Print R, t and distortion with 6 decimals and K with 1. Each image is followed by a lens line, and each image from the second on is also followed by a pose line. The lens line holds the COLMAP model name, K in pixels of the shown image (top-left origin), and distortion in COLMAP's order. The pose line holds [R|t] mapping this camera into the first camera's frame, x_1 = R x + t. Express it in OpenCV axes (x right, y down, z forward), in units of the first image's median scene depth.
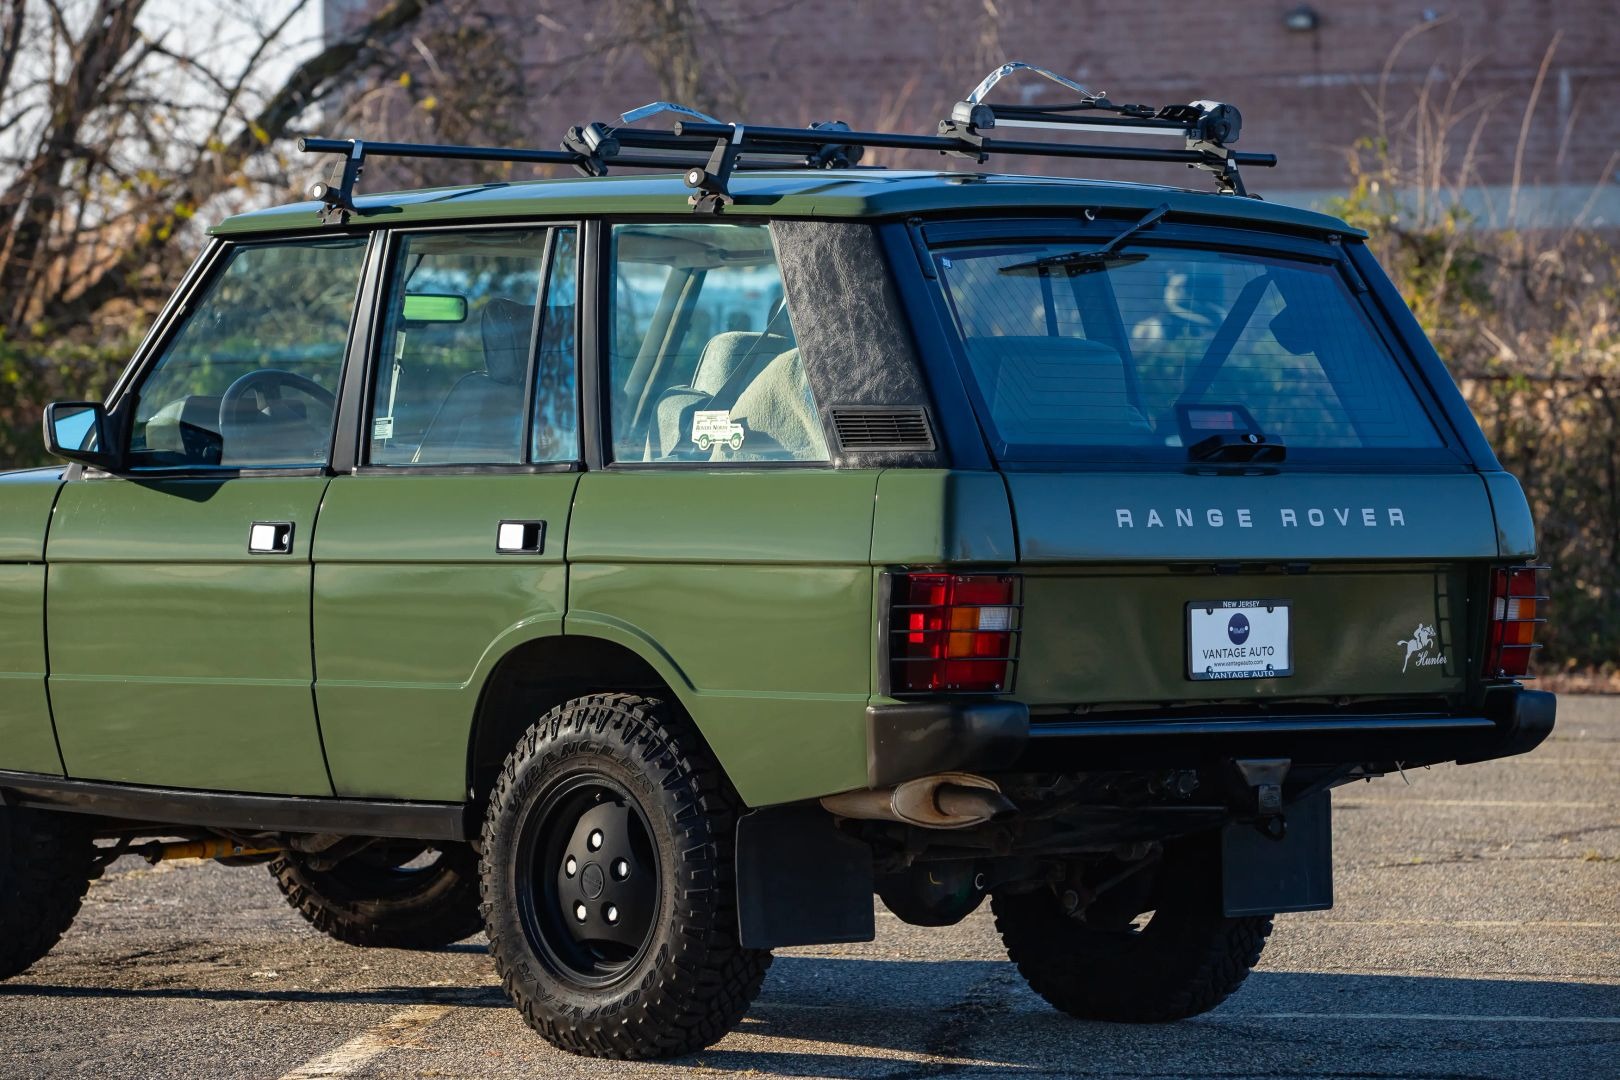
lens RADIAL K [[6233.8, 0, 810.0], [0, 6233.8, 540.0], [0, 0, 1]] dist [0.418648, 5.343777]
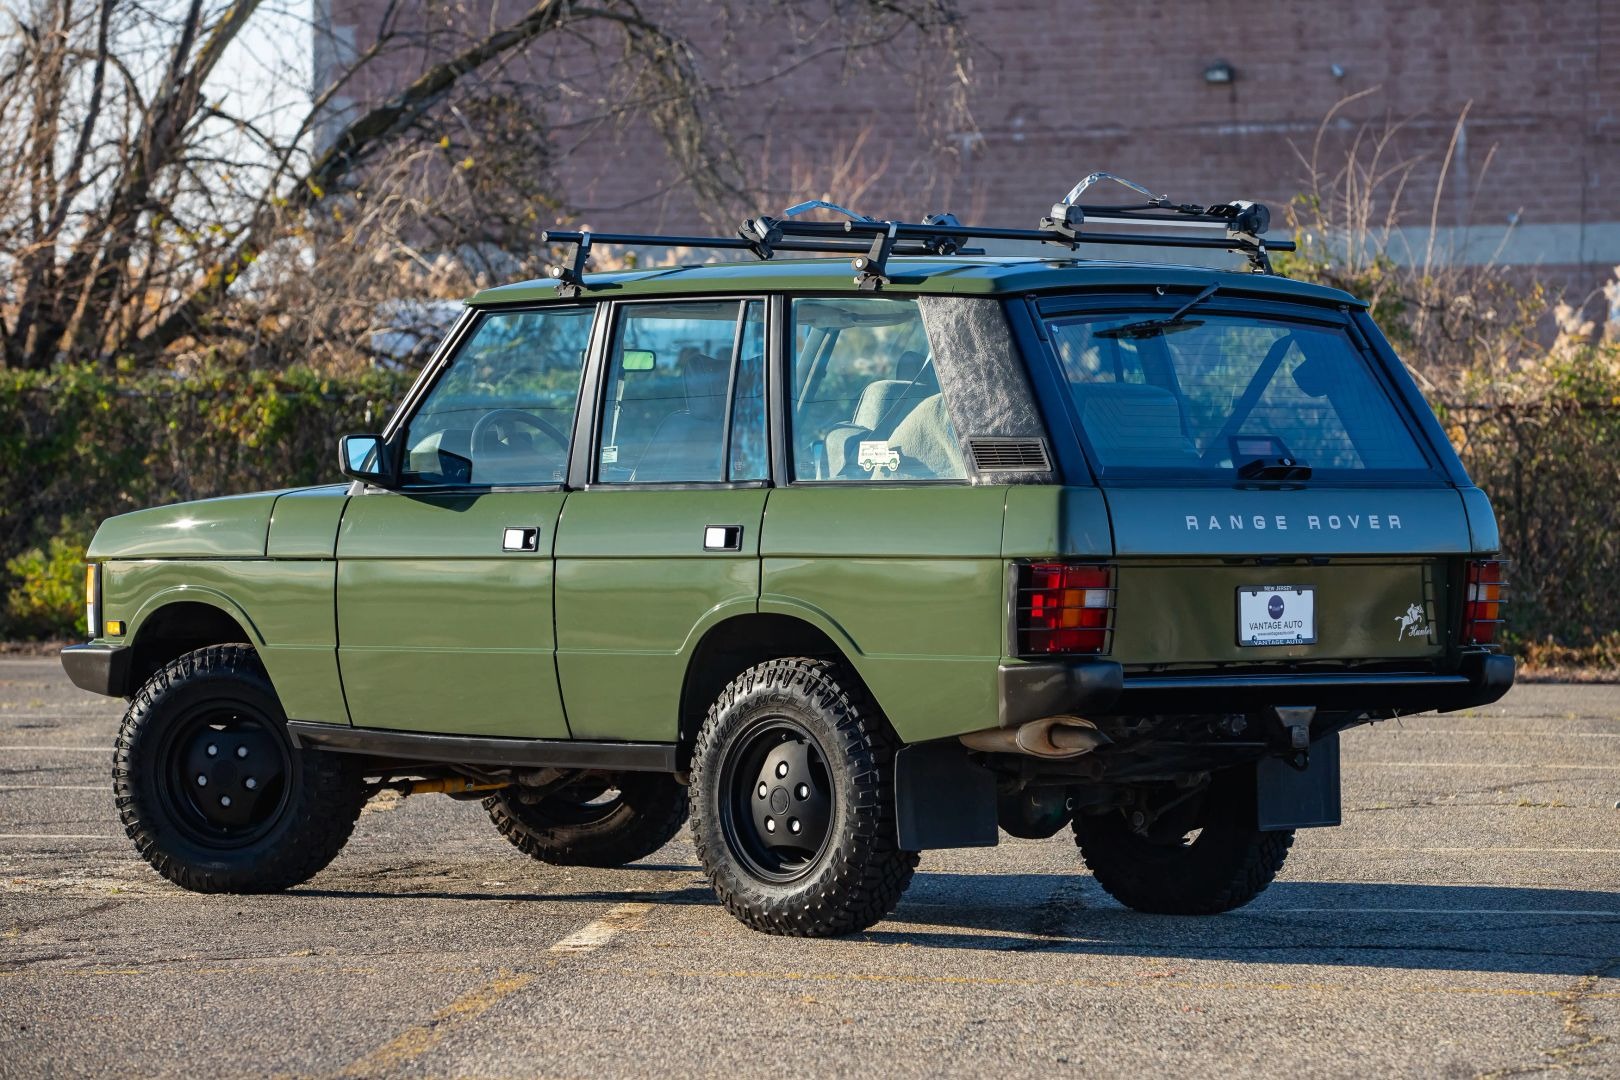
lens RADIAL K [[5857.9, 0, 810.0], [0, 5857.9, 540.0], [0, 0, 1]] dist [0.264702, 6.080546]
pose [[0.999946, -0.000893, 0.010333, -0.040214], [0.000919, 0.999997, -0.002477, 0.002952], [-0.010330, 0.002486, 0.999944, -0.221360]]
